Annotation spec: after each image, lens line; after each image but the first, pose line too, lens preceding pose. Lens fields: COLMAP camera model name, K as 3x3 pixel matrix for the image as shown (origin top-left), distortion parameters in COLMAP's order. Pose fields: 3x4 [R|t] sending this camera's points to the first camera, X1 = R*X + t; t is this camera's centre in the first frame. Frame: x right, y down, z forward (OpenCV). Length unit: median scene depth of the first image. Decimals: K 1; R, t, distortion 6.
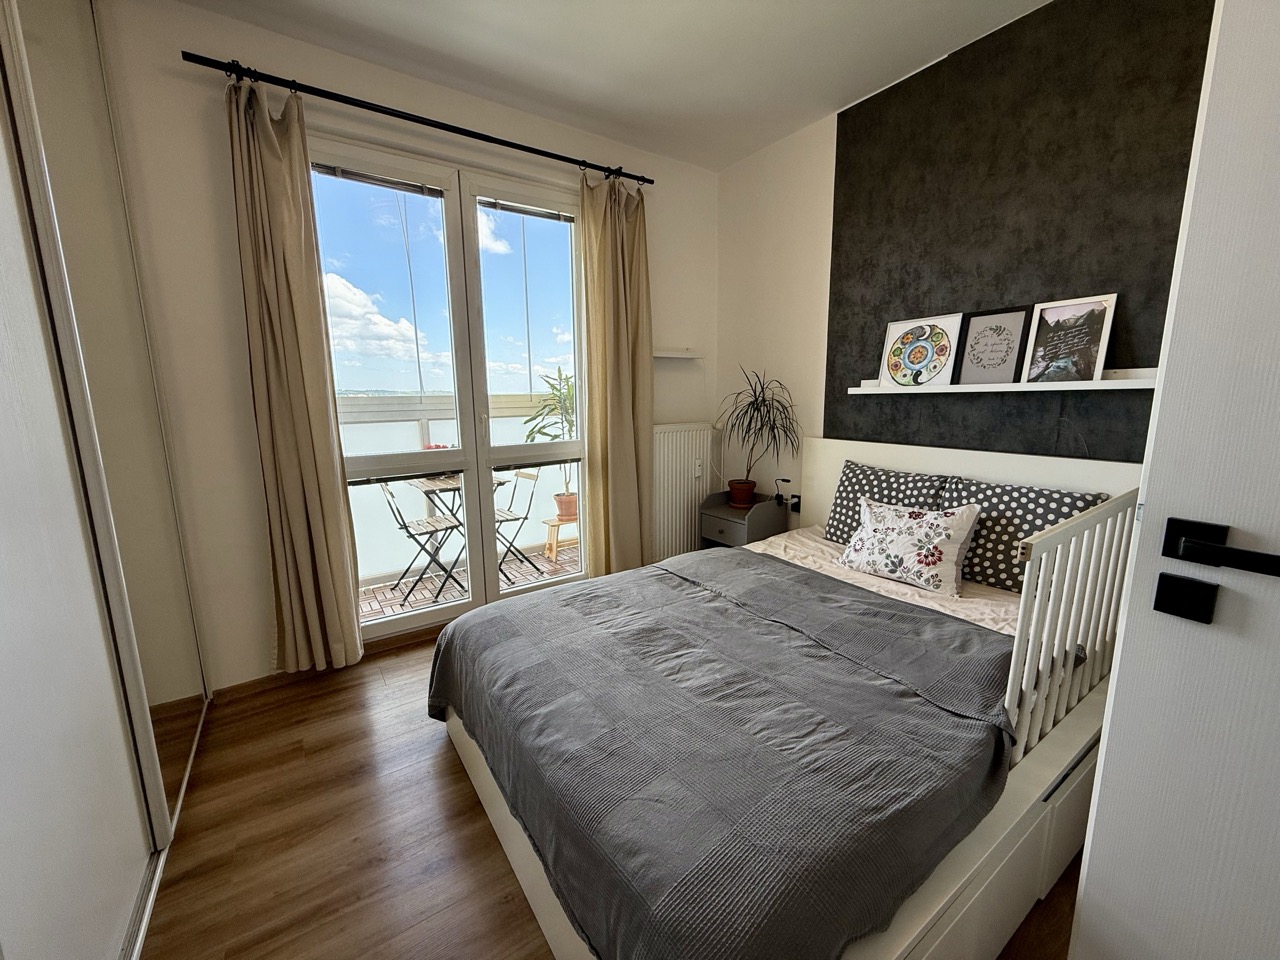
lens RADIAL K [[509.5, 0, 636.5], [0, 509.5, 478.1], [0, 0, 1]] dist [-0.000815, 0.000153]
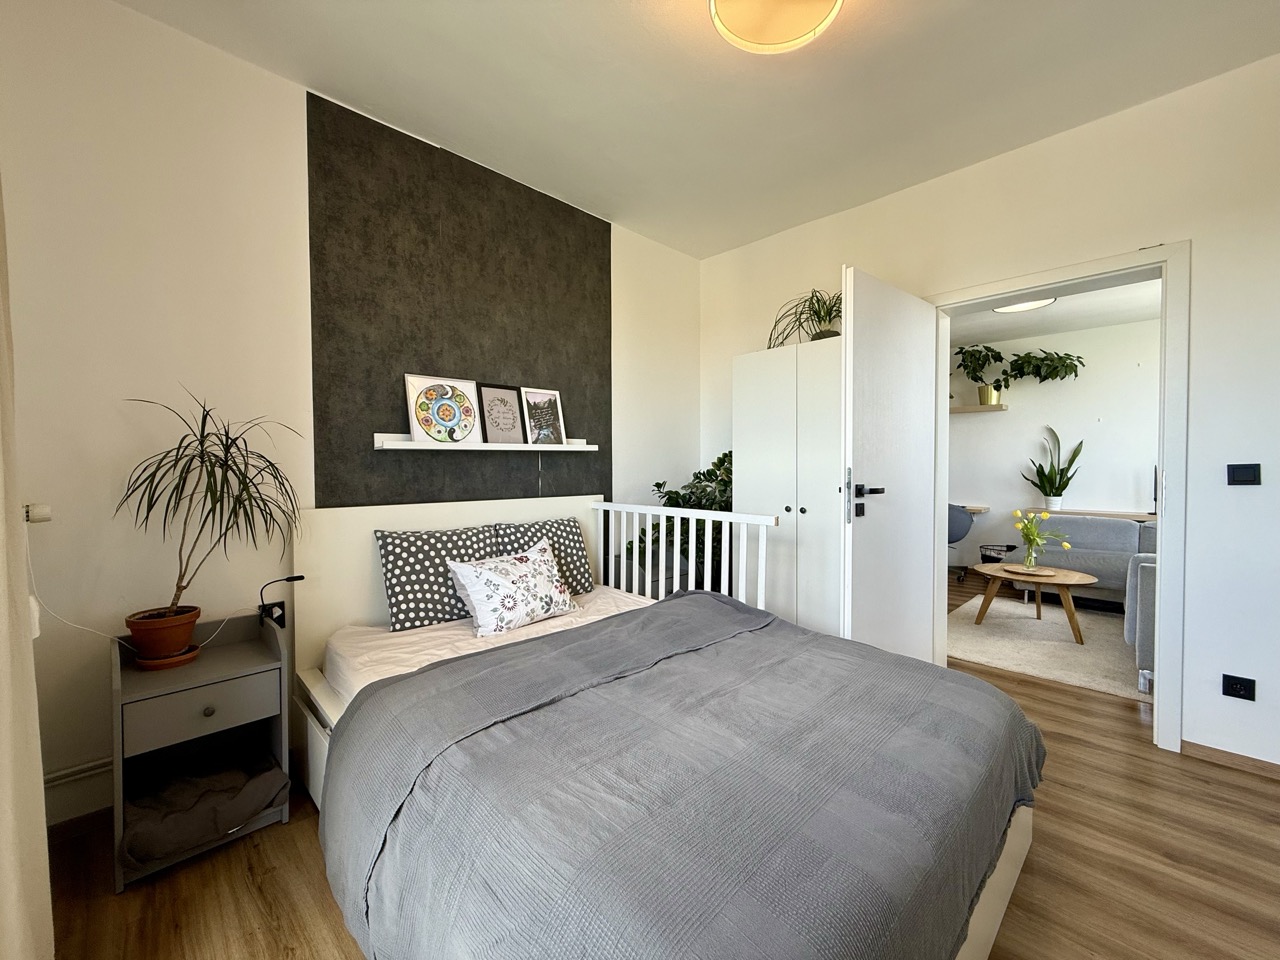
lens RADIAL K [[509.5, 0, 636.5], [0, 509.5, 478.1], [0, 0, 1]] dist [-0.000815, 0.000153]
pose [[-0.169693, -0.007246, 0.985470, -0.518378], [0.169817, 0.984800, 0.036483, -0.088191], [-0.970756, 0.173541, -0.165883, 0.838924]]
